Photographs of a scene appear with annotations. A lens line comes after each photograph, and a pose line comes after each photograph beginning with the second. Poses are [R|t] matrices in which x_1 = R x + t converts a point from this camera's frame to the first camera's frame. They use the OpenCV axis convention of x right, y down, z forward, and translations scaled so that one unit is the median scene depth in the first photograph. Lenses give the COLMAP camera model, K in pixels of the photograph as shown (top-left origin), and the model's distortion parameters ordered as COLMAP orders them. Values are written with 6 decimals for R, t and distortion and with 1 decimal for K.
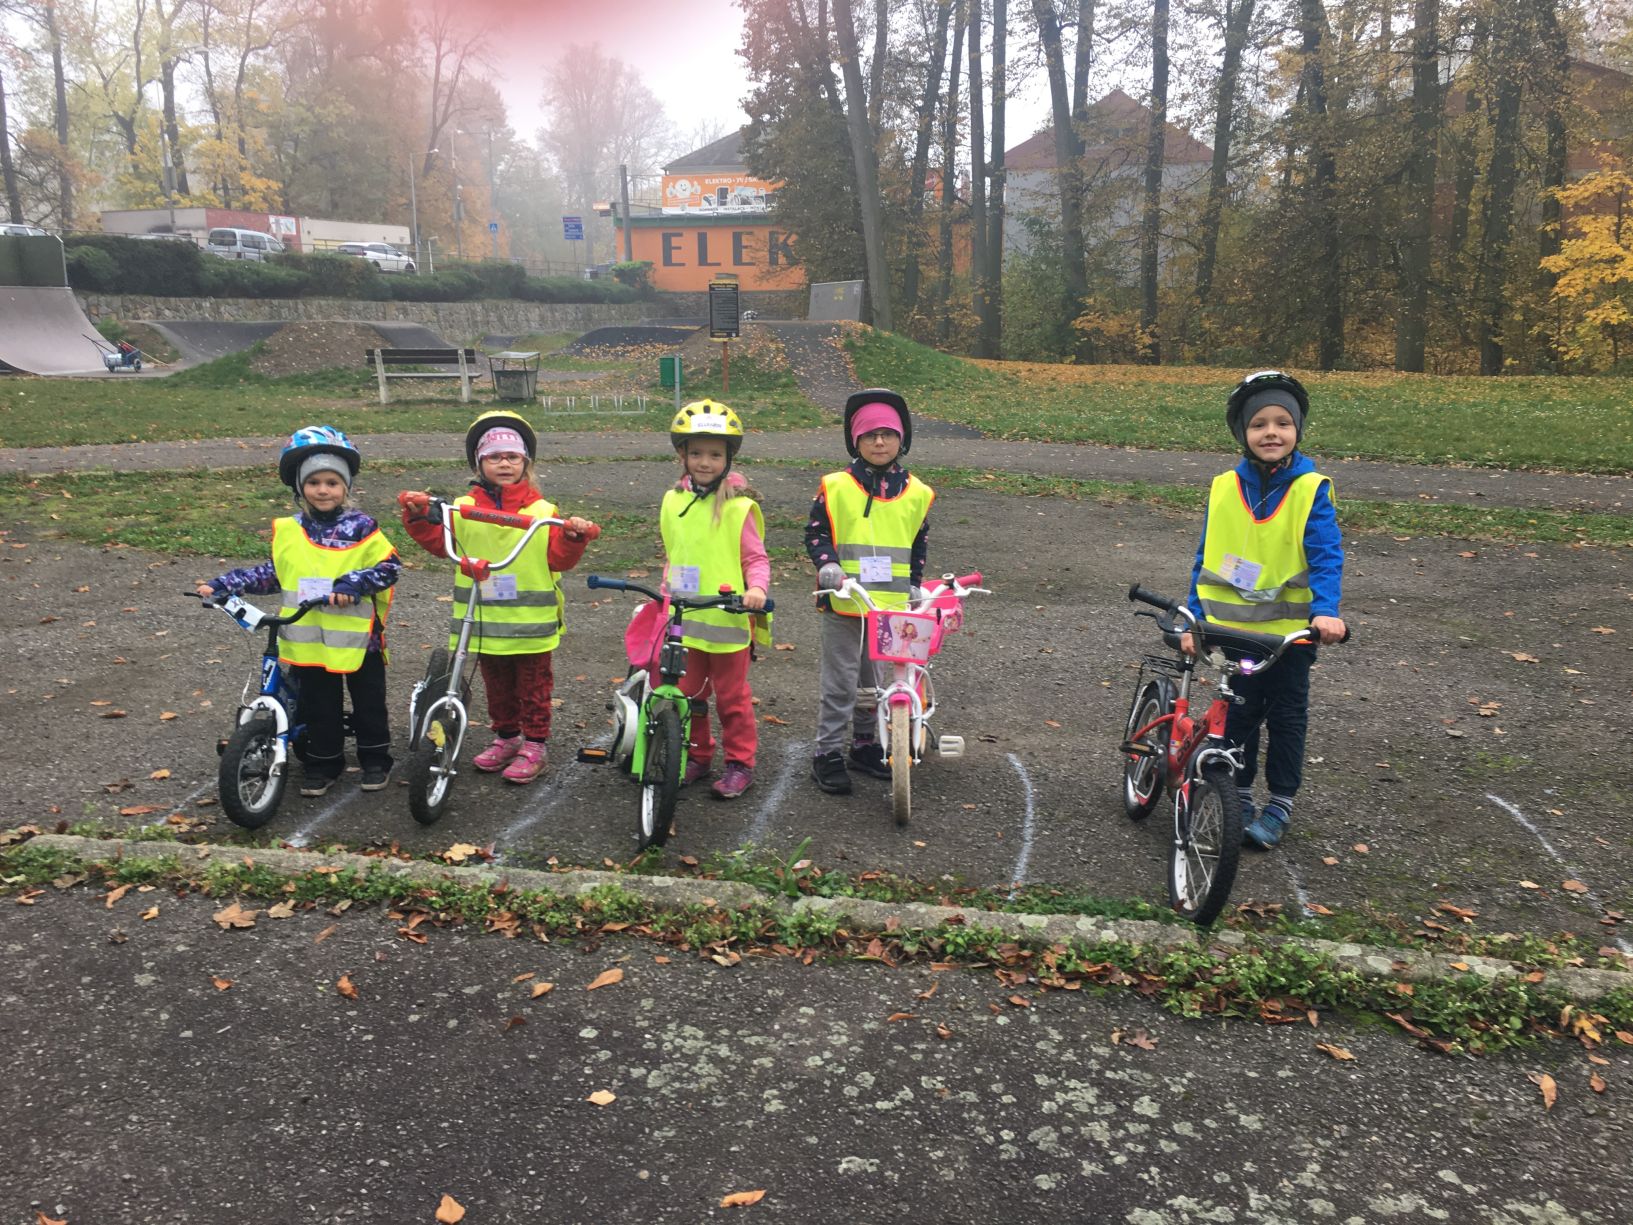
lens RADIAL K [[1382.4, 0, 813.4], [0, 1382.4, 609.2], [0, 0, 1]] dist [0.085334, -0.106011]
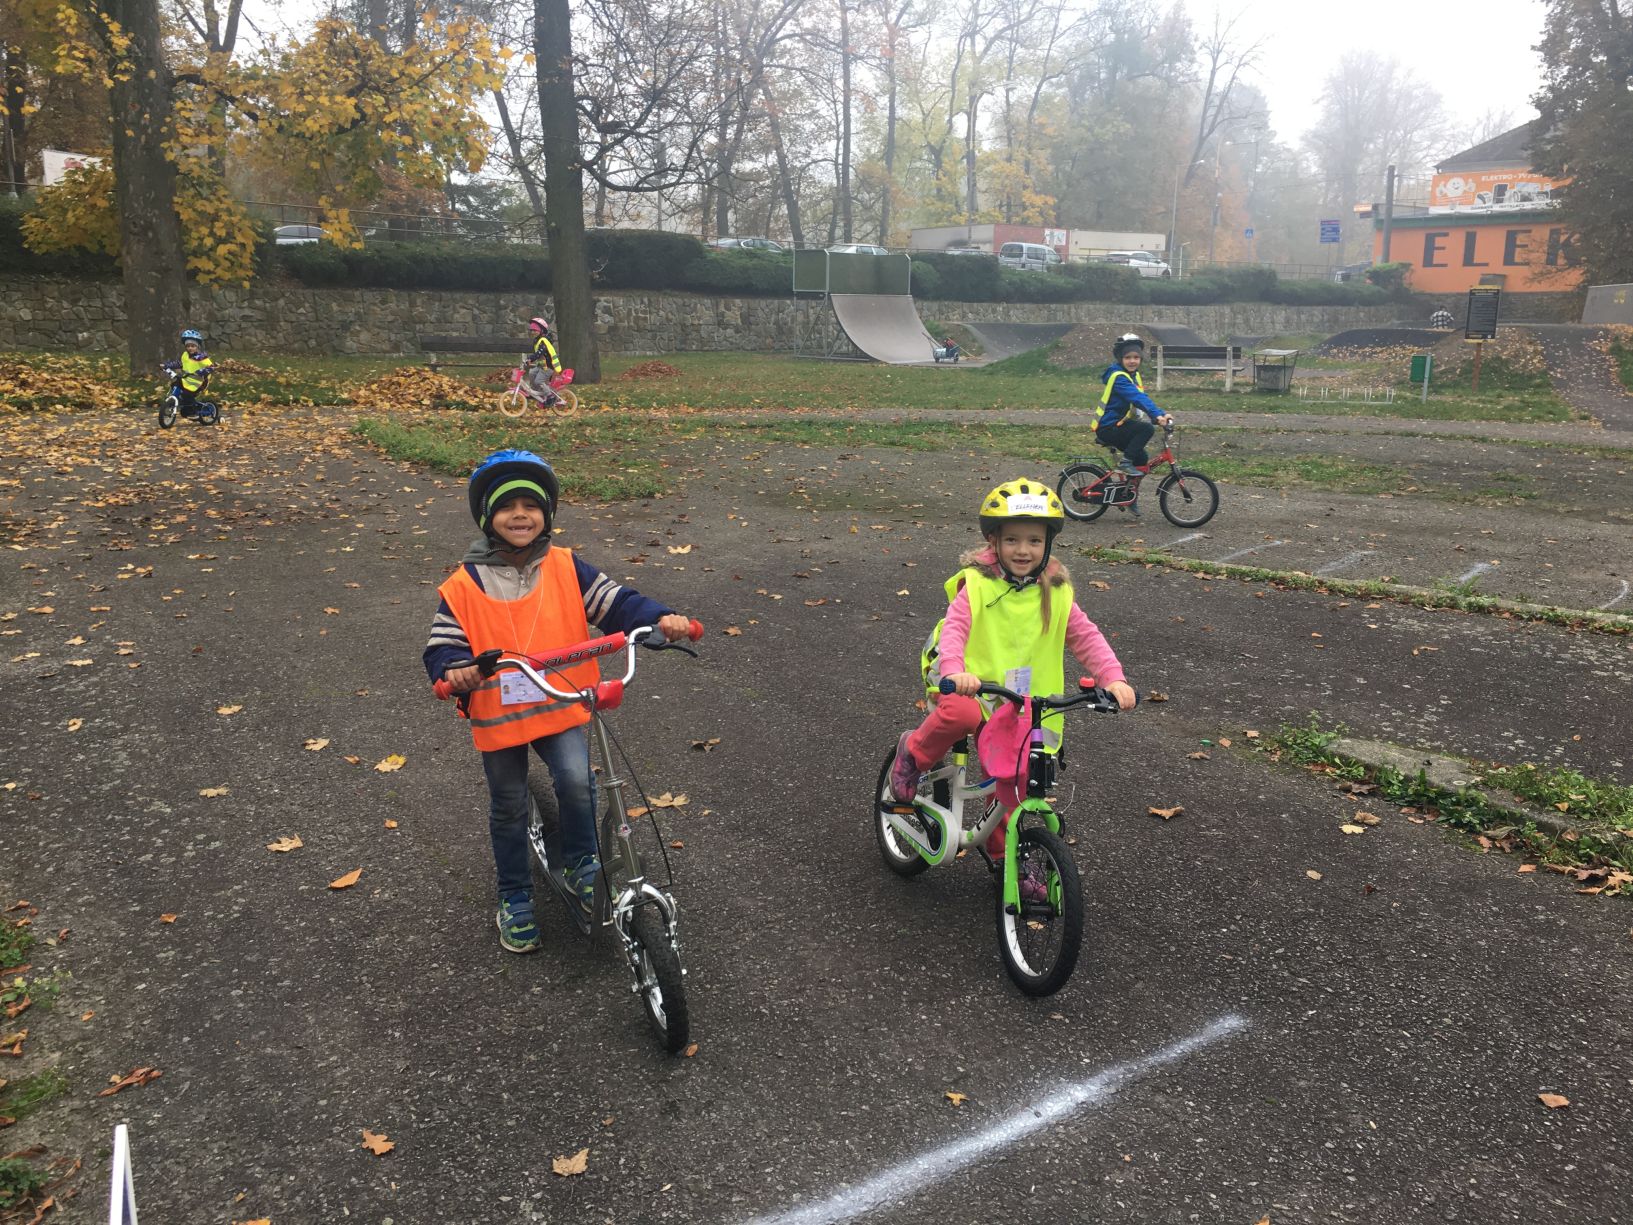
lens RADIAL K [[1382.4, 0, 815.6], [0, 1382.4, 605.6], [0, 0, 1]] dist [0.085334, -0.106011]
pose [[0.876908, 0.108916, -0.468156, 0.008313], [-0.110724, 0.993567, 0.023754, 0.020262], [0.467731, 0.031006, 0.883327, -0.097283]]
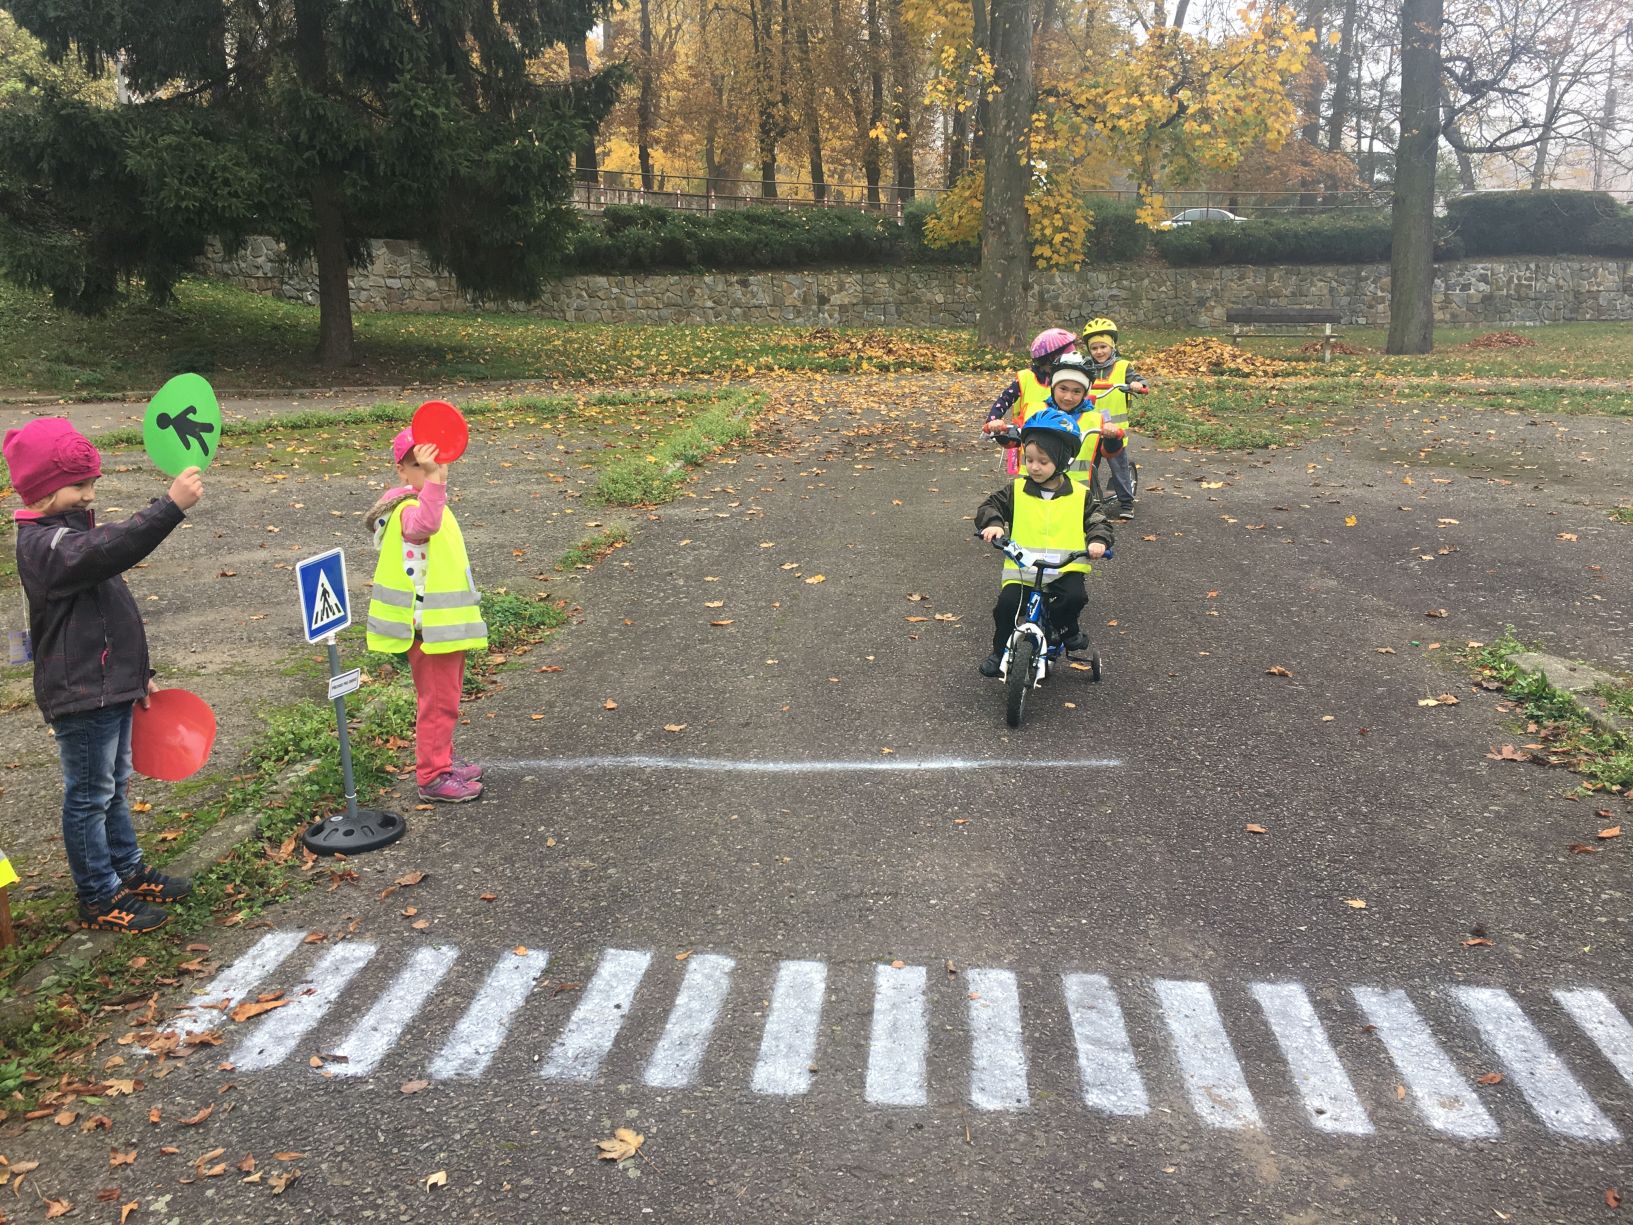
lens RADIAL K [[1382.4, 0, 813.5], [0, 1382.4, 598.7], [0, 0, 1]] dist [0.085334, -0.106011]
pose [[0.415101, 0.194002, -0.888850, 0.073159], [-0.179717, 0.975233, 0.128927, 0.019761], [0.891848, 0.106224, 0.439686, -0.089584]]
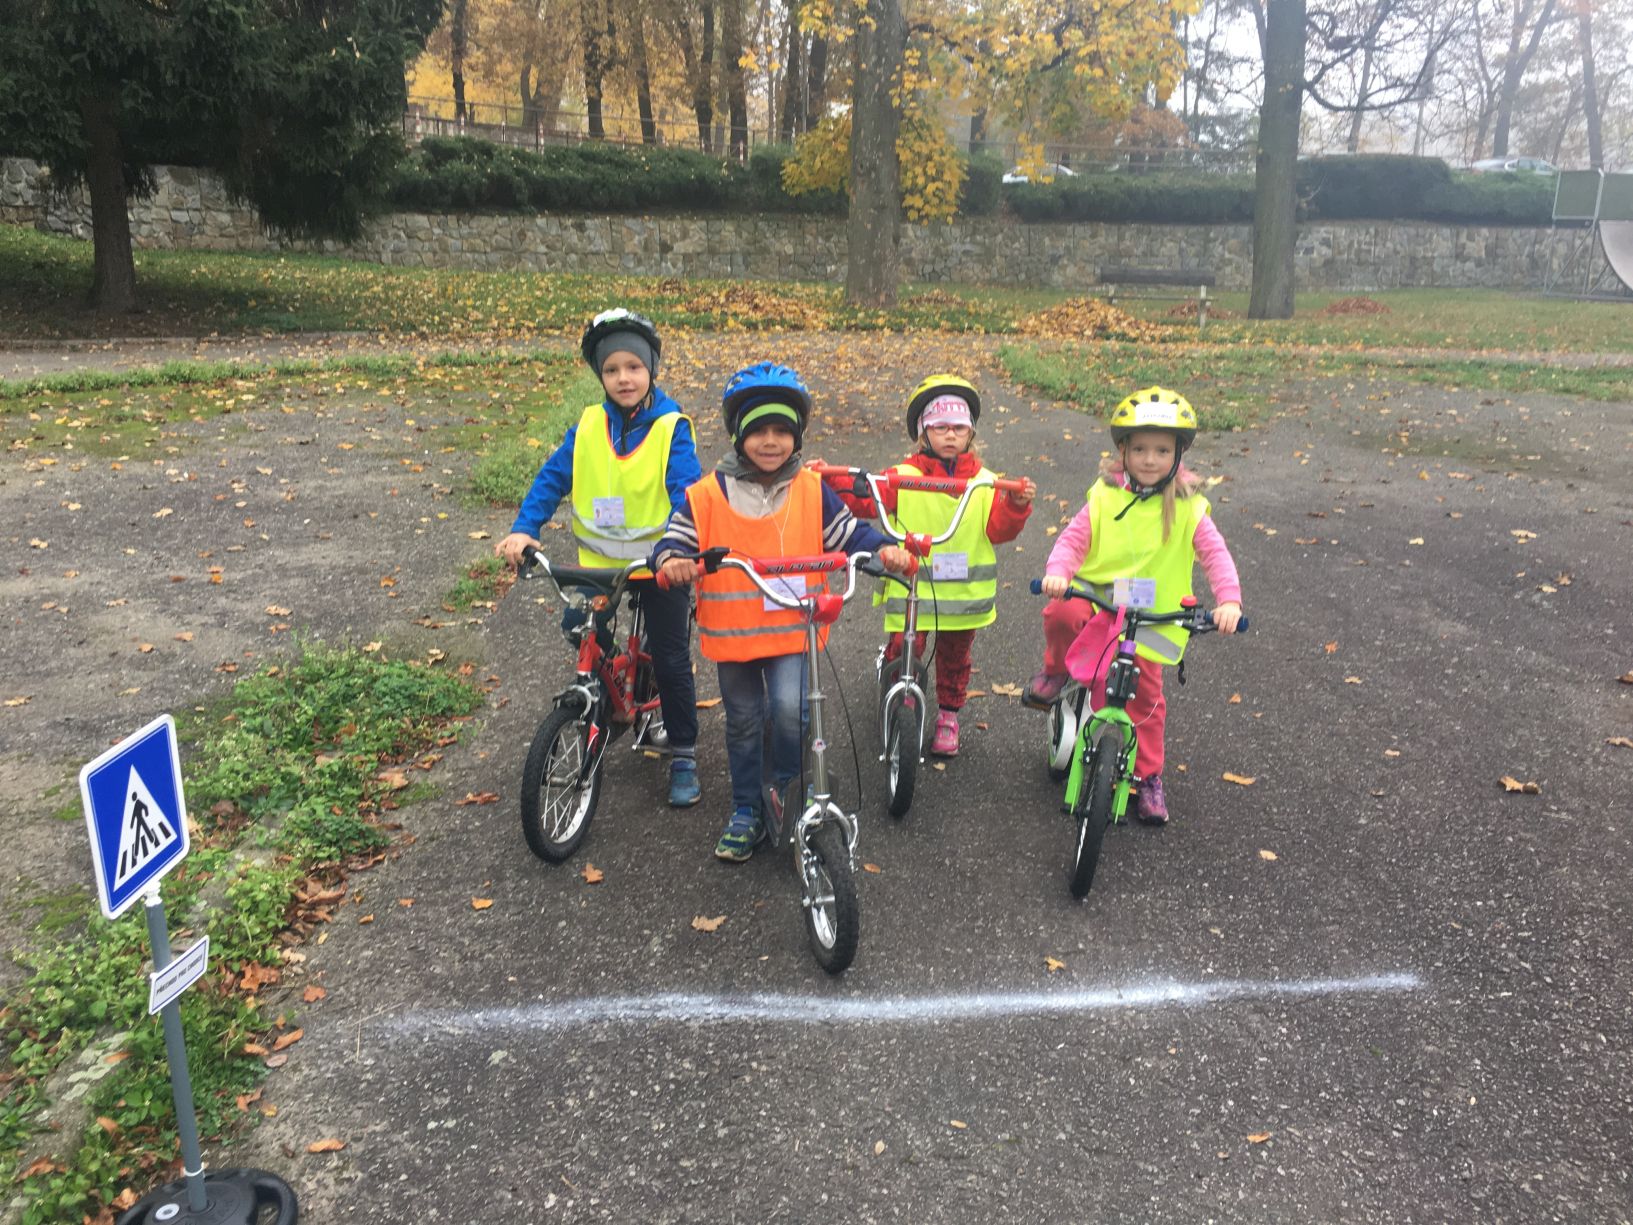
lens RADIAL K [[1382.4, 0, 813.9], [0, 1382.4, 613.7], [0, 0, 1]] dist [0.085334, -0.106011]
pose [[0.528051, 0.228033, -0.818024, 0.031243], [-0.189683, 0.970608, 0.148123, 0.019067], [0.827757, 0.076949, 0.555785, -0.086209]]
